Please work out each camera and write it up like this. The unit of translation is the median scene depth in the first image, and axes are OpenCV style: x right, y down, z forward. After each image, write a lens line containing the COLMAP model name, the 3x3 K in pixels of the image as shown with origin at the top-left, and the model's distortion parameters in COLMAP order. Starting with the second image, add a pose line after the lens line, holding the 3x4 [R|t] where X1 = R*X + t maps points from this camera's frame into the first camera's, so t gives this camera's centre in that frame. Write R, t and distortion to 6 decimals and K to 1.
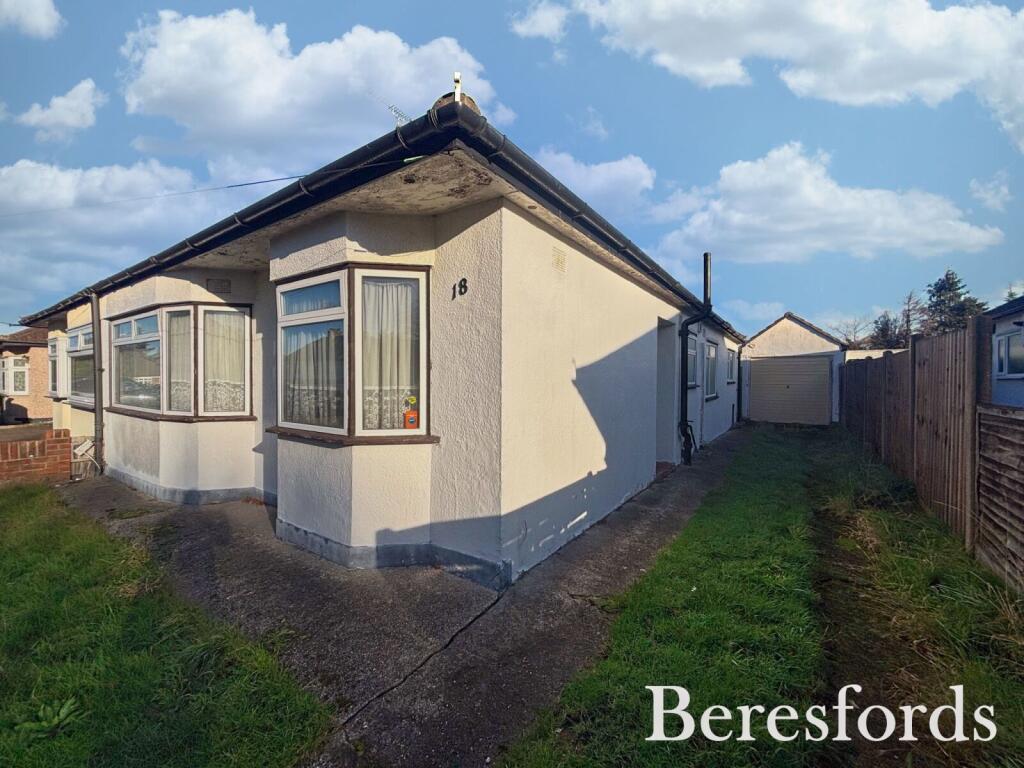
lens RADIAL K [[410.2, 0, 512.0], [0, 410.2, 384.0], [0, 0, 1]] dist [-0.001296, -0.000224]
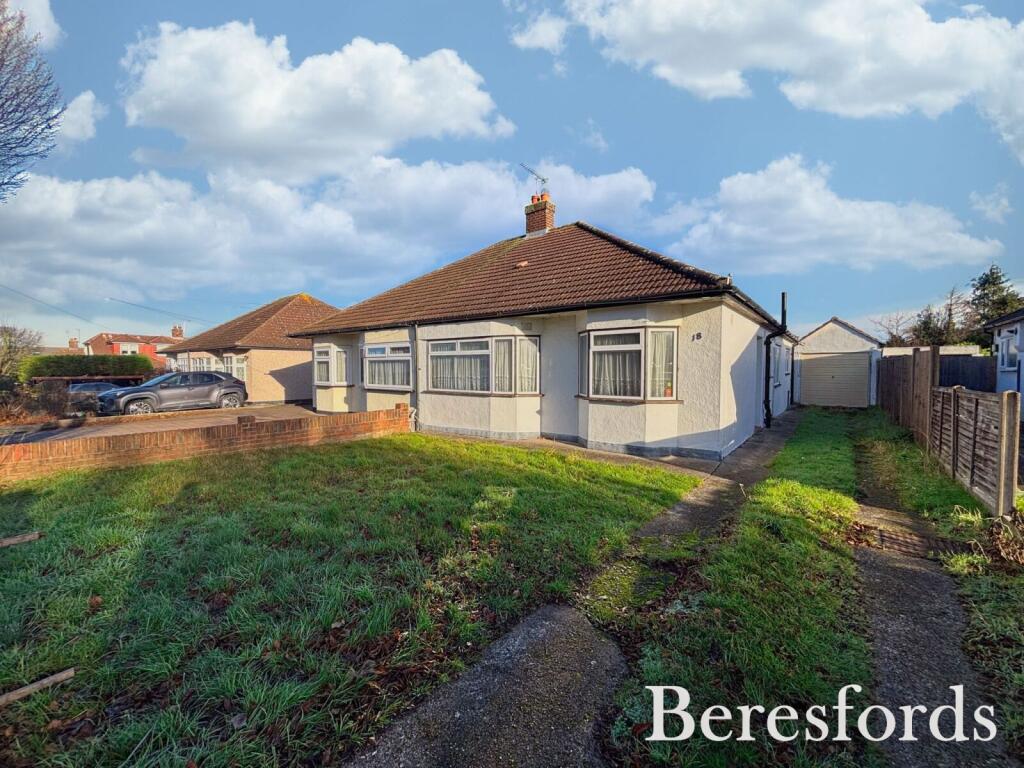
lens RADIAL K [[412.4, 0, 512.0], [0, 412.4, 384.0], [0, 0, 1]] dist [0.001535, 0.000039]
pose [[0.998178, -0.002091, -0.060303, -0.452928], [0.003493, 0.999726, 0.023145, -0.009257], [0.060238, -0.023313, 0.997912, -0.623068]]
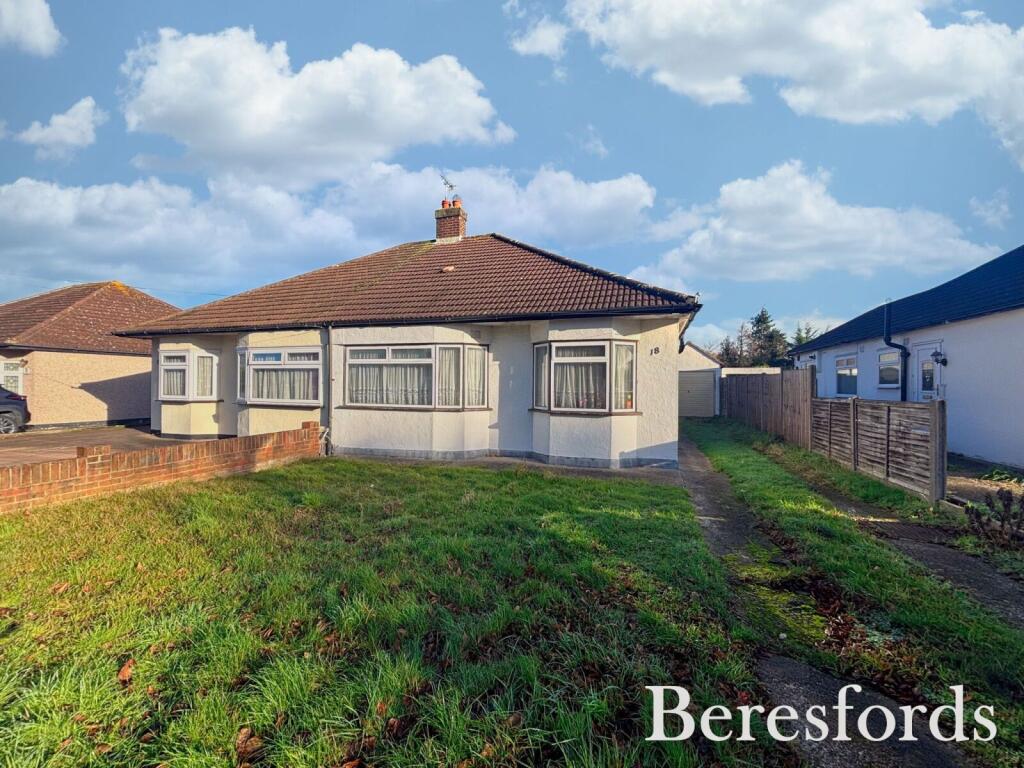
lens RADIAL K [[410.2, 0, 512.0], [0, 410.2, 384.0], [0, 0, 1]] dist [-0.001296, -0.000224]
pose [[0.959778, 0.004395, 0.280725, -0.713186], [-0.000947, 0.999922, -0.012417, -0.002088], [-0.280758, 0.011651, 0.959708, -0.488502]]
